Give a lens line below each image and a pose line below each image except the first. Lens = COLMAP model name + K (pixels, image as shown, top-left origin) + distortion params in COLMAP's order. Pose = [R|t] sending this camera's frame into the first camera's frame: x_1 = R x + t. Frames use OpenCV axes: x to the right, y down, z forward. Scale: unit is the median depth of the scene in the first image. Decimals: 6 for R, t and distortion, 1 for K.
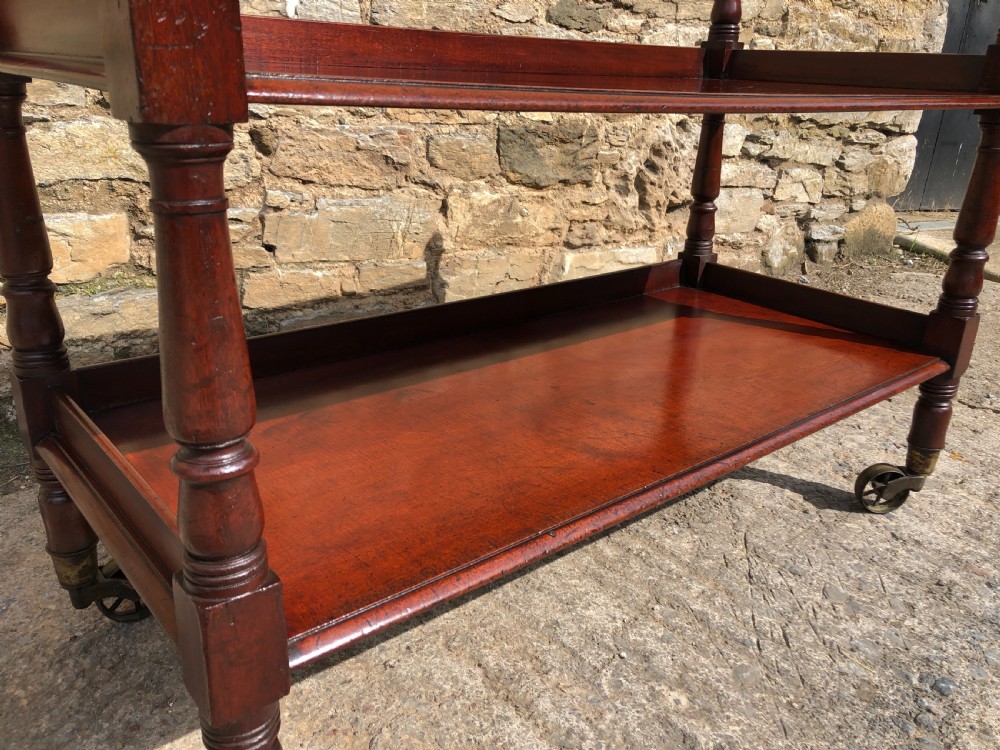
lens RADIAL K [[814.5, 0, 503.5], [0, 814.5, 370.3], [0, 0, 1]] dist [0.034671, -0.039364]
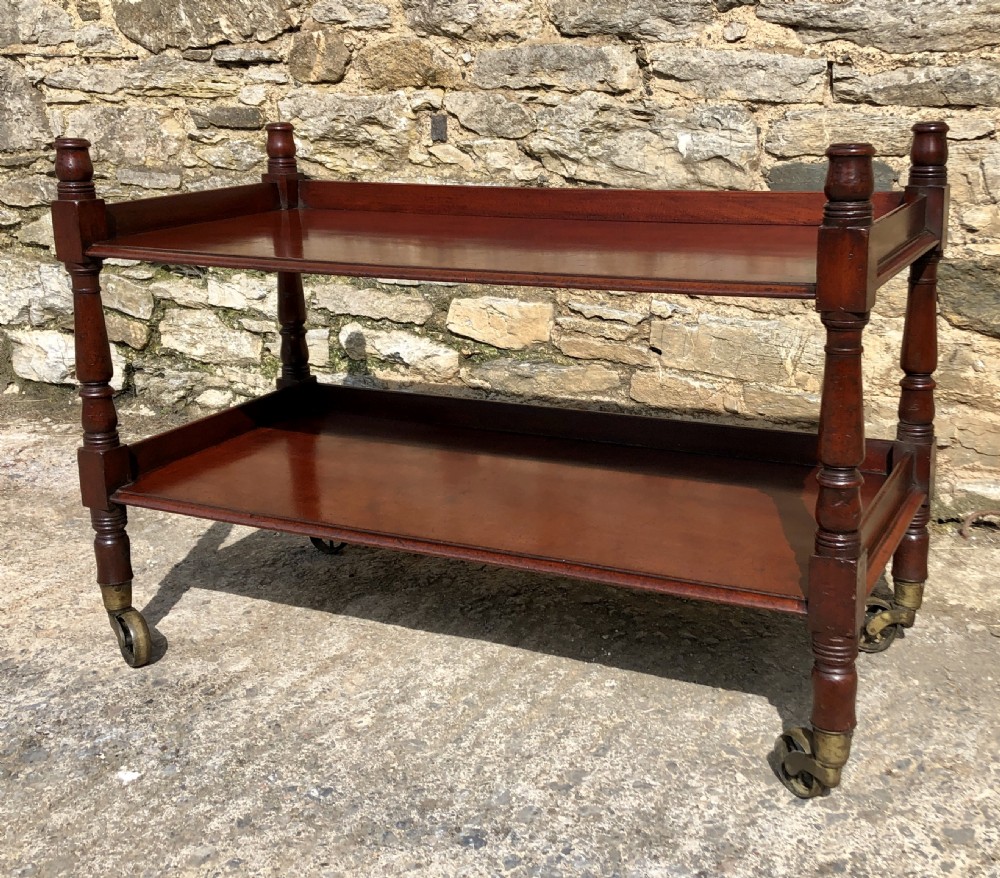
lens RADIAL K [[1216.0, 0, 594.7], [0, 1216.0, 381.1], [0, 0, 1]] dist [0.189960, -0.640526]
pose [[0.428511, 0.170652, -0.887274, 1.085445], [-0.282623, 0.958041, 0.047769, -0.158788], [0.858197, 0.230295, 0.458762, 0.181987]]
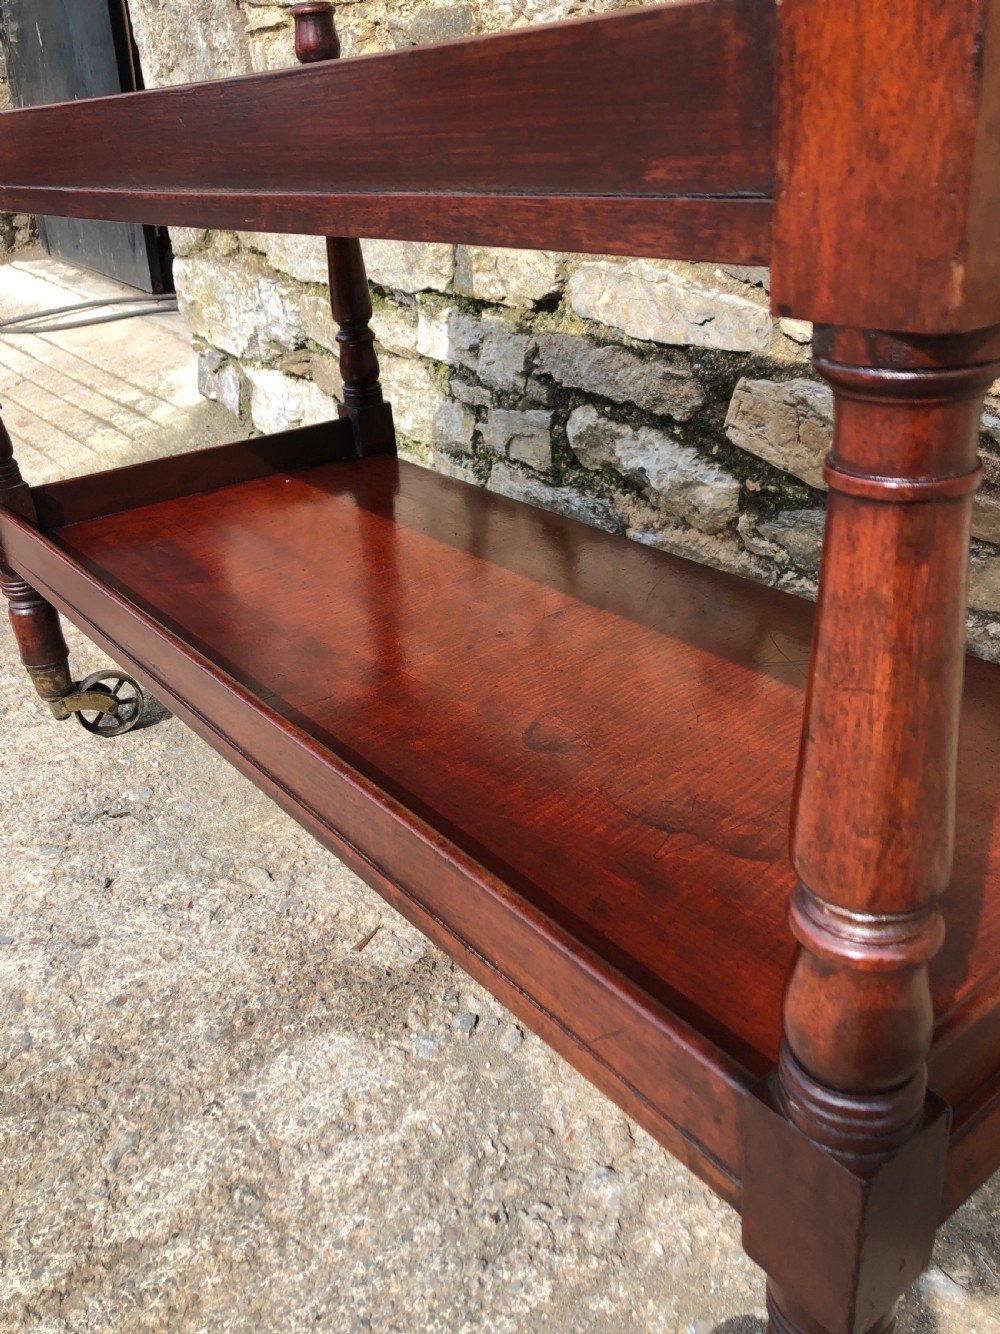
lens RADIAL K [[1128.8, 0, 497.7], [0, 1128.8, 664.8], [0, 0, 1]] dist [0.045401, -0.116712]
pose [[-0.071186, 0.400114, -0.913696, 0.314235], [-0.307689, 0.862541, 0.401685, -0.224793], [0.948820, 0.309729, 0.061710, 0.607768]]
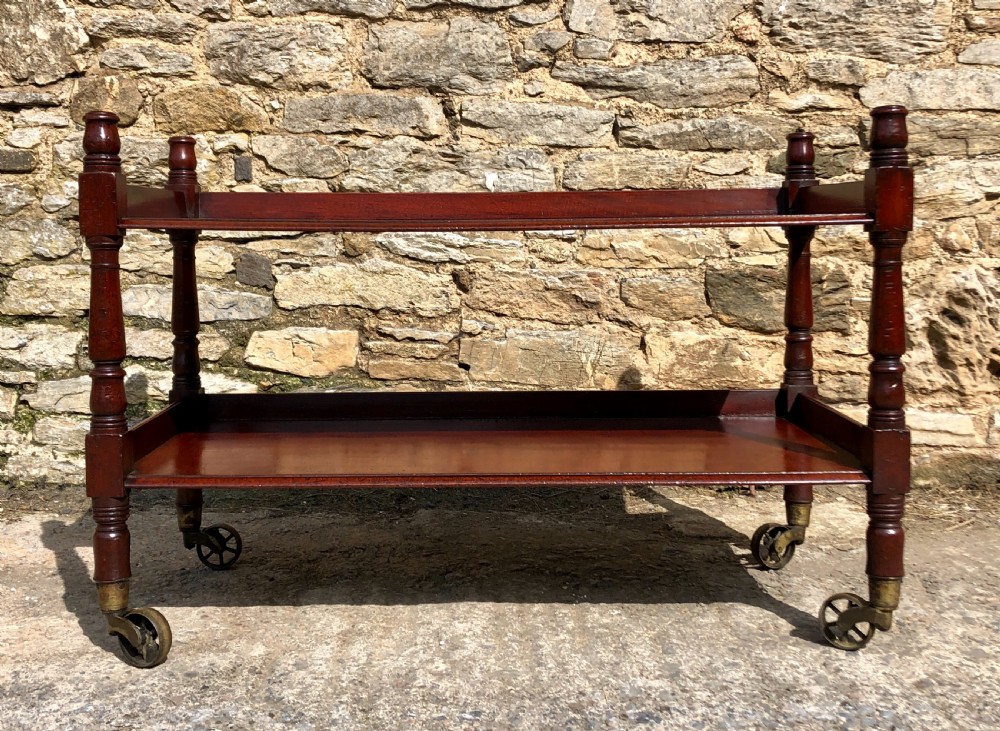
lens RADIAL K [[1178.8, 0, 477.2], [0, 1178.8, 322.3], [0, 0, 1]] dist [0.195760, -0.648800]
pose [[0.763167, 0.004211, -0.646188, 0.821569], [-0.189119, 0.957651, -0.217115, 0.156695], [0.617908, 0.287901, 0.731644, -0.273820]]
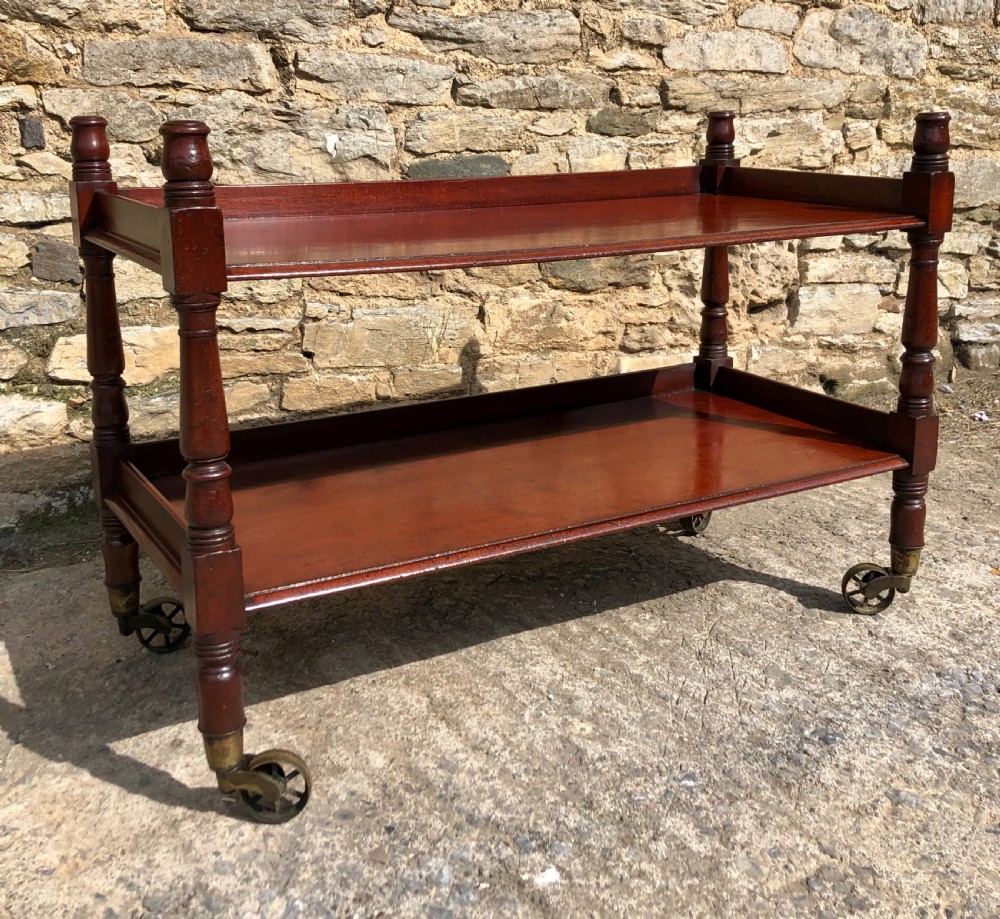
lens RADIAL K [[1155.7, 0, 479.2], [0, 1155.7, 357.6], [0, 0, 1]] dist [0.126368, -0.337468]
pose [[0.981510, -0.004919, -0.191347, 0.218901], [-0.022782, 0.989561, -0.142300, 0.063864], [0.190050, 0.144028, 0.971152, -0.422423]]
